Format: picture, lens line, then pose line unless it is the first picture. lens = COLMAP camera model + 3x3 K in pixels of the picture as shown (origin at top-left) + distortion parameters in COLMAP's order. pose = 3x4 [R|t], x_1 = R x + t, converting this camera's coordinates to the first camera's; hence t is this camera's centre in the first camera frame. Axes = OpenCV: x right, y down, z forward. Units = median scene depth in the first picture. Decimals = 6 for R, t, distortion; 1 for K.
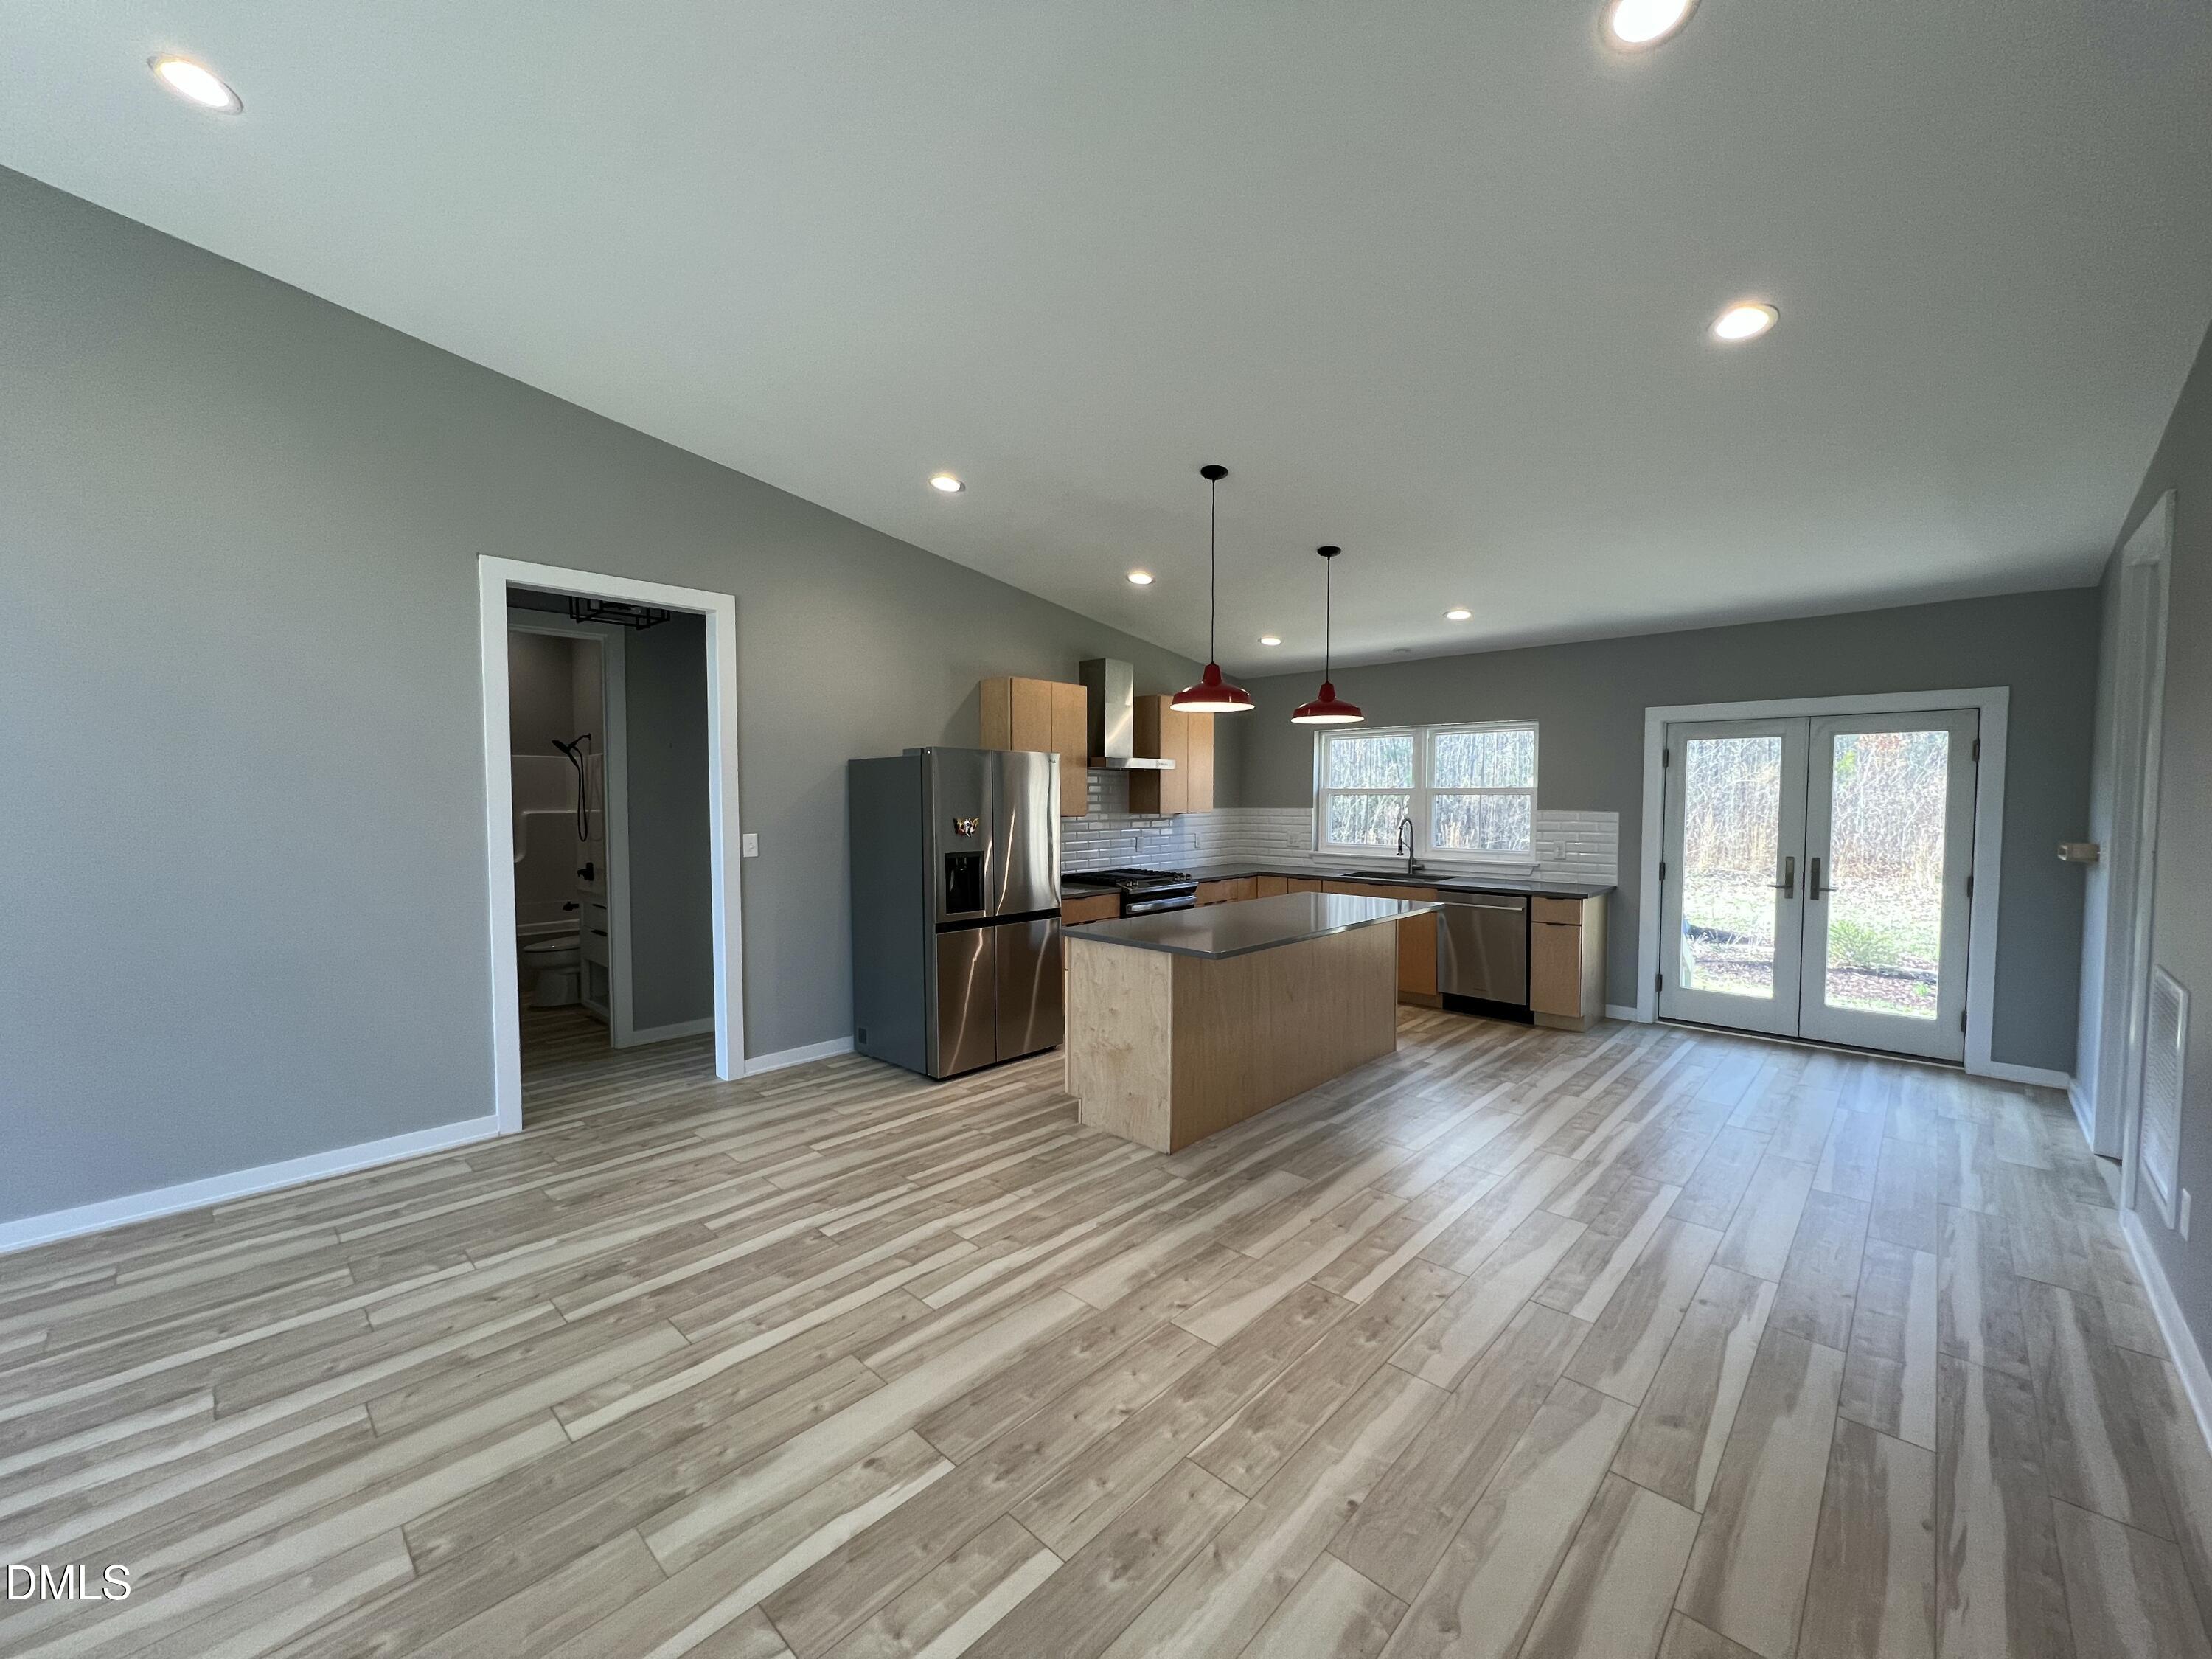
lens RADIAL K [[875.0, 0, 1108.1], [0, 875.0, 814.3], [0, 0, 1]] dist [0.001023, -0.000270]
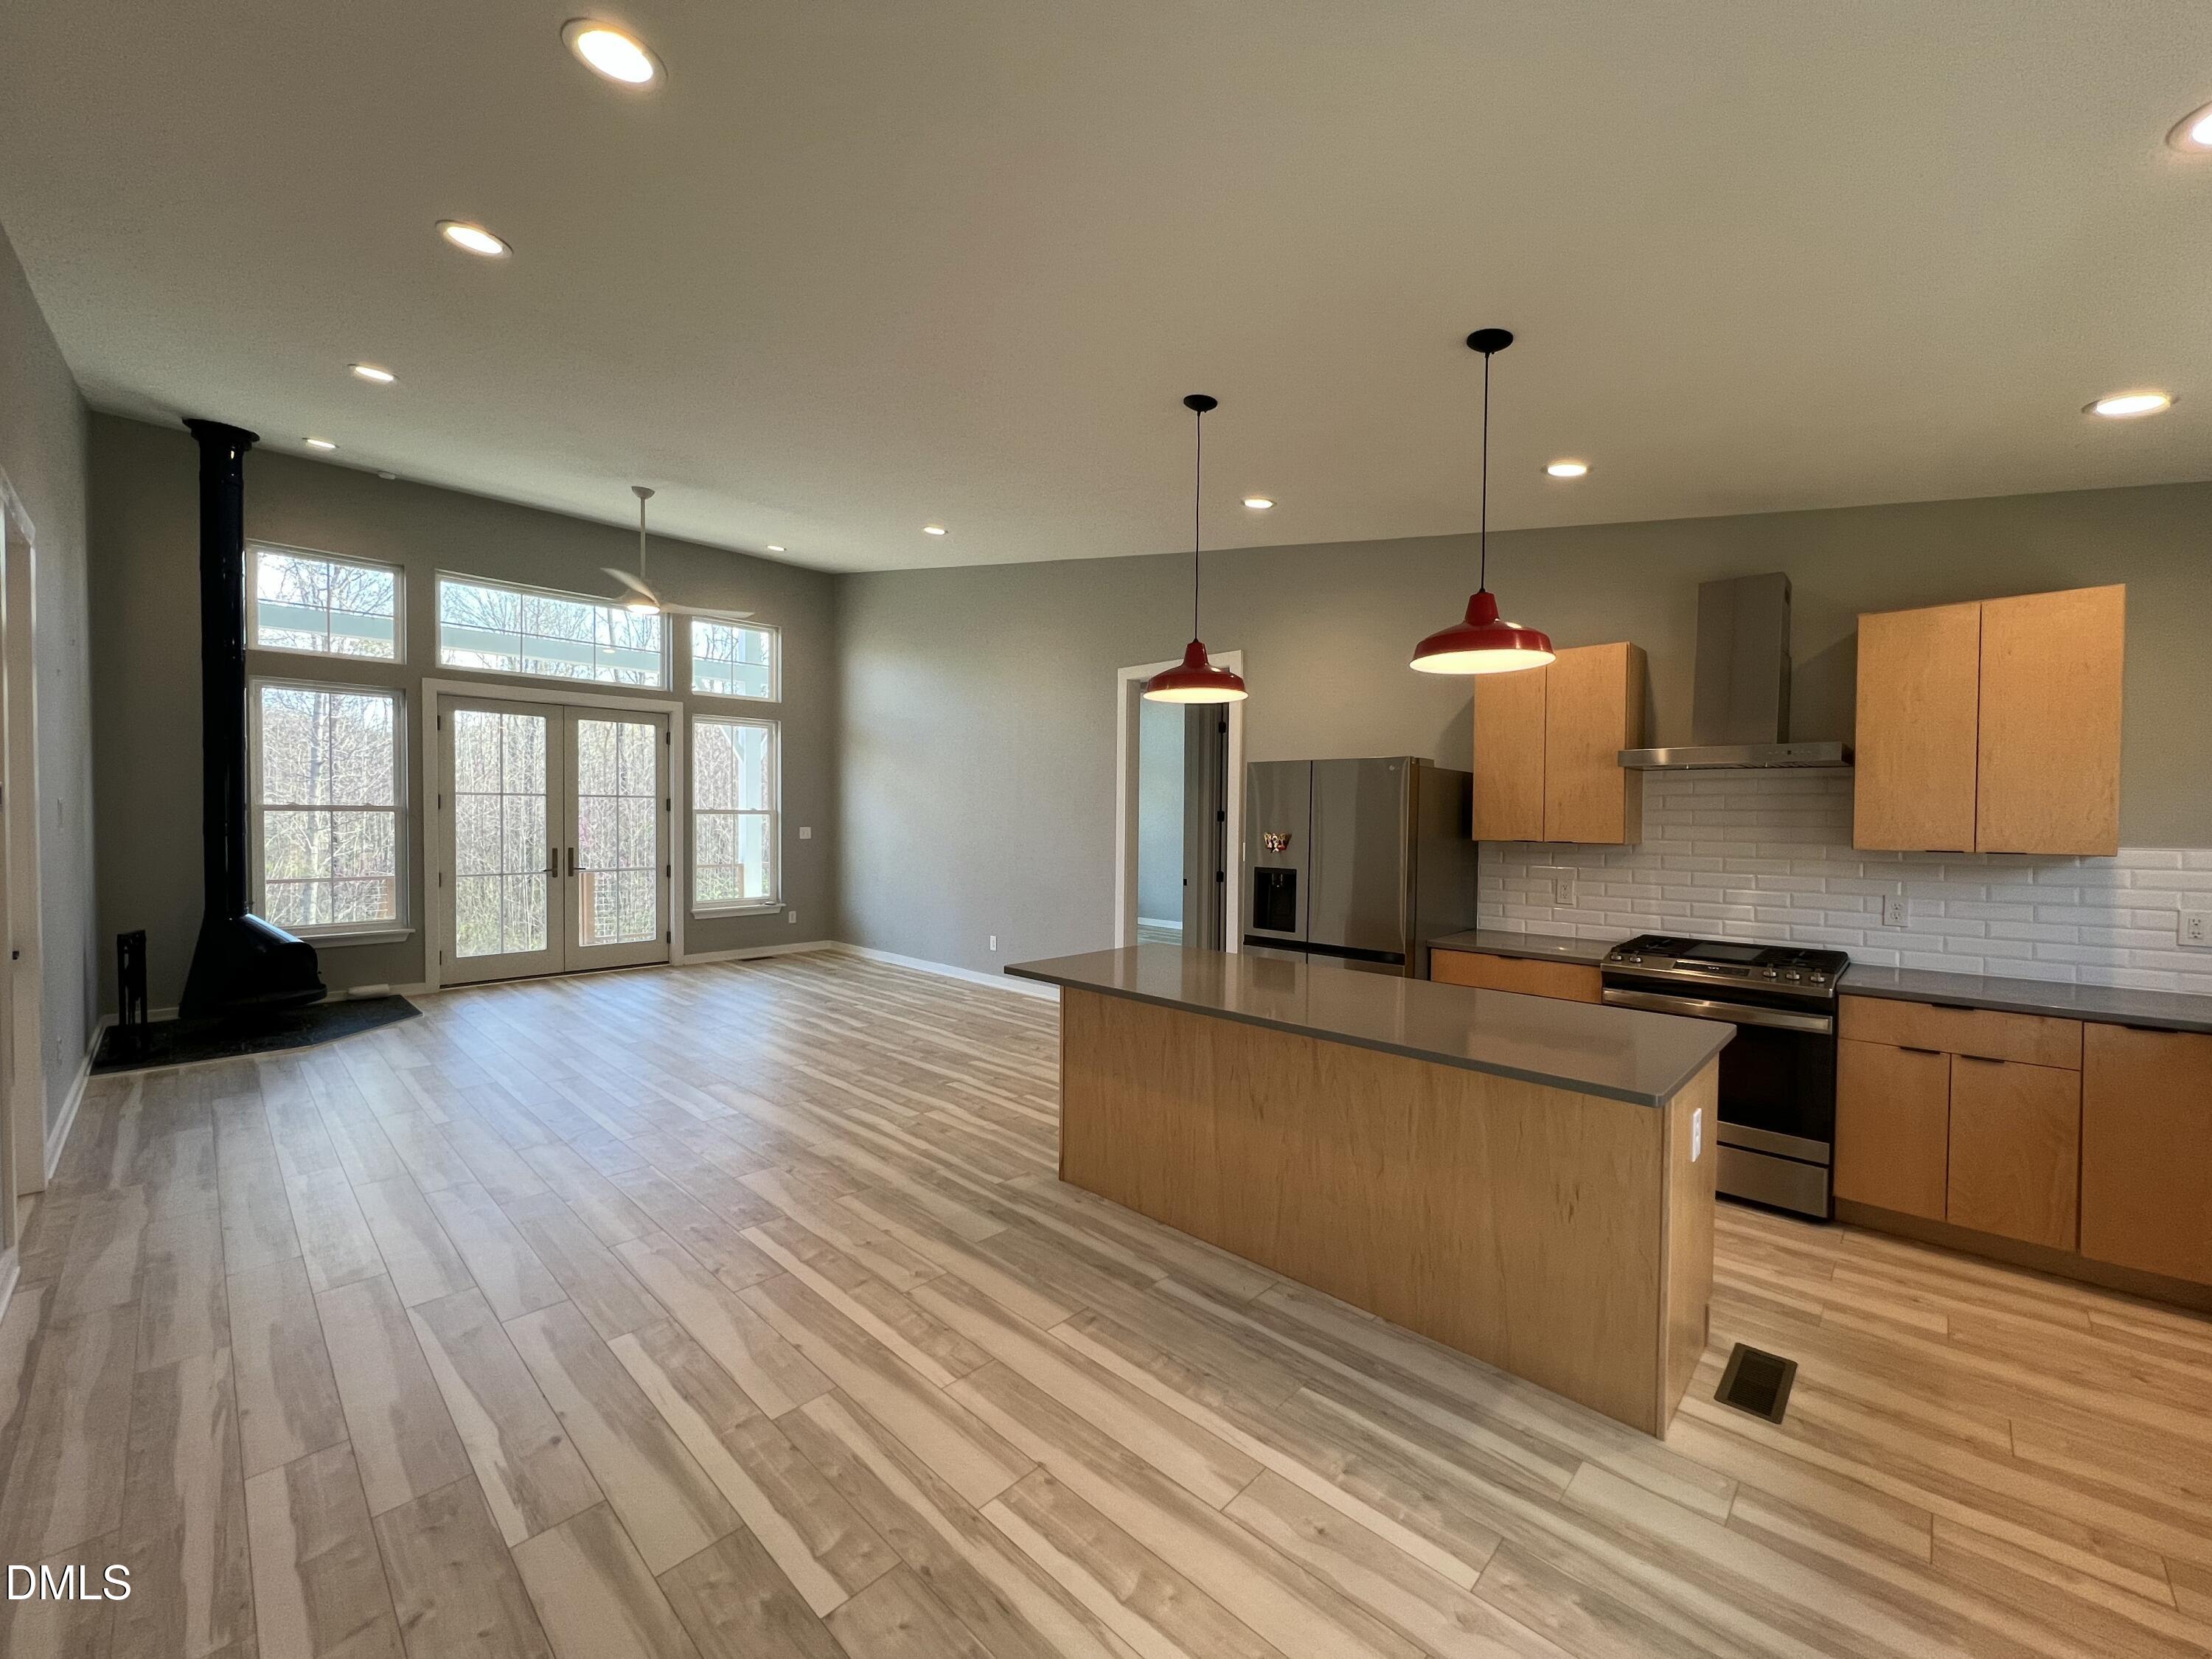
lens RADIAL K [[875.0, 0, 1112.9], [0, 875.0, 820.8], [0, 0, 1]] dist [0.001023, -0.000270]
pose [[0.004120, 0.007797, -0.999961, 1.156480], [-0.030966, 0.999491, 0.007666, -0.015985], [0.999512, 0.030933, 0.004359, 1.169426]]
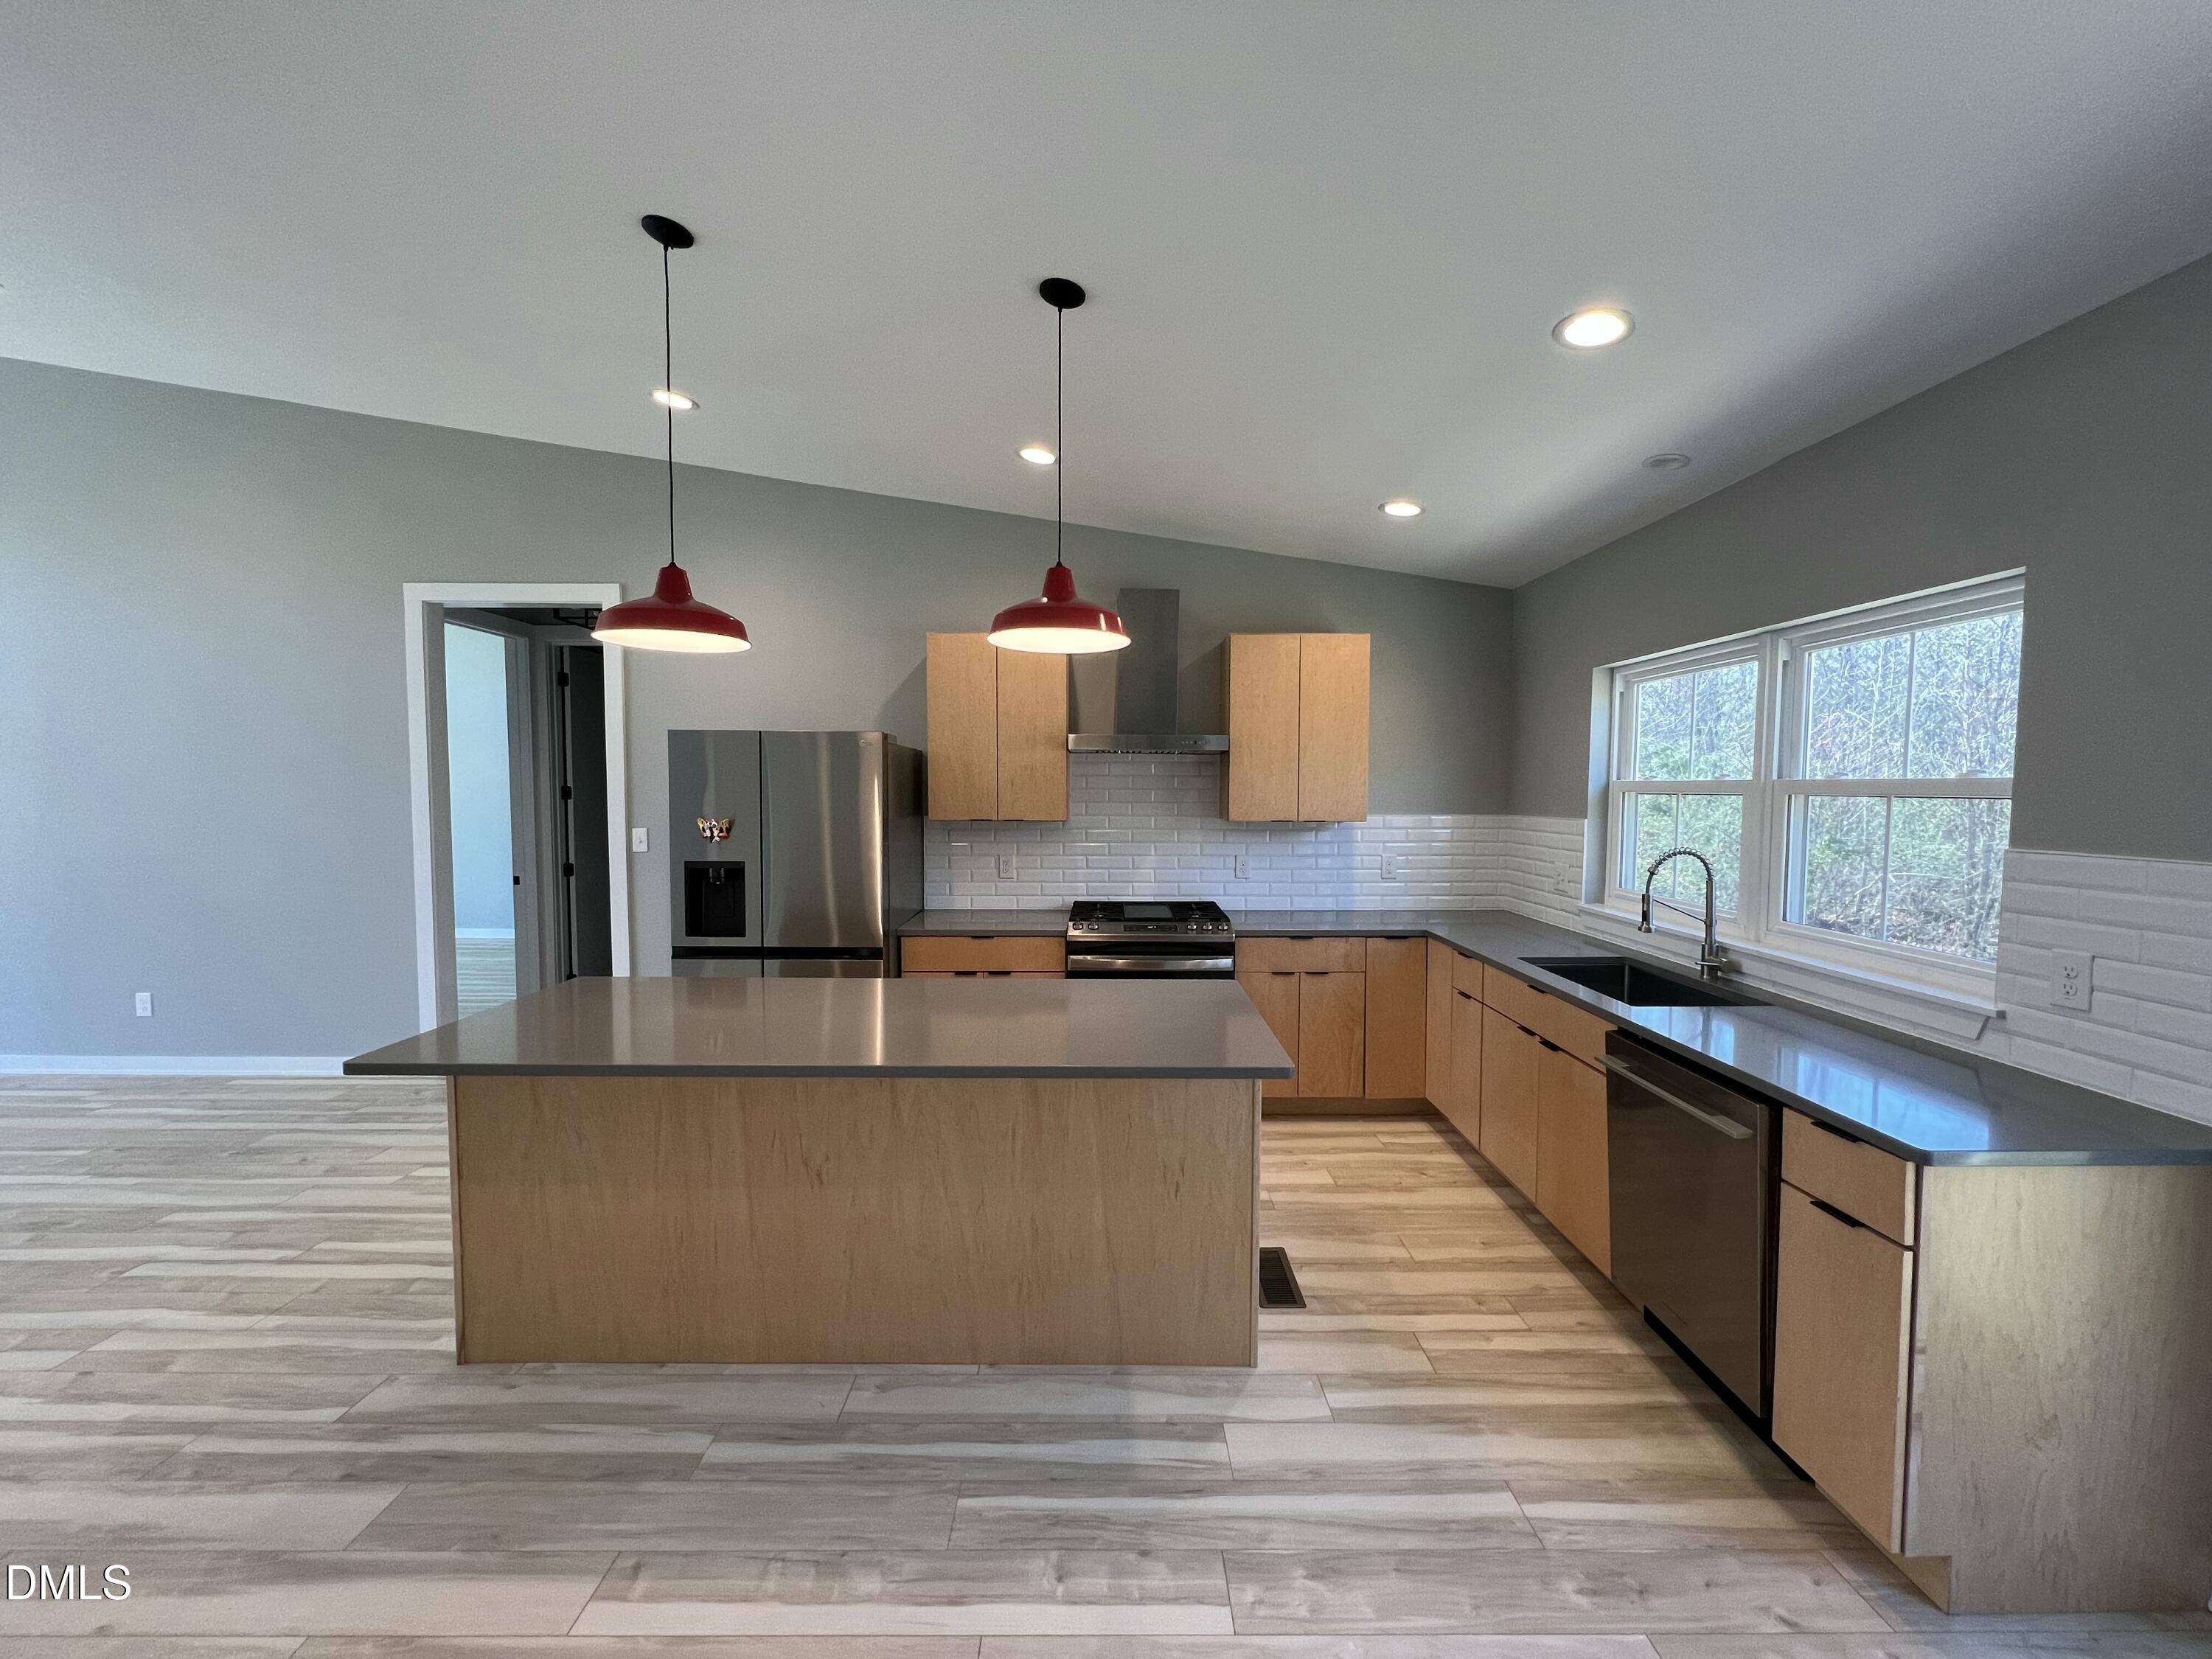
lens RADIAL K [[875.0, 0, 1106.0], [0, 875.0, 824.3], [0, 0, 1]] dist [0.001023, -0.000270]
pose [[0.694543, 0.034298, -0.718633, 0.933409], [-0.021301, 0.999405, 0.027111, -0.027834], [0.719136, -0.003522, 0.694860, 1.008830]]
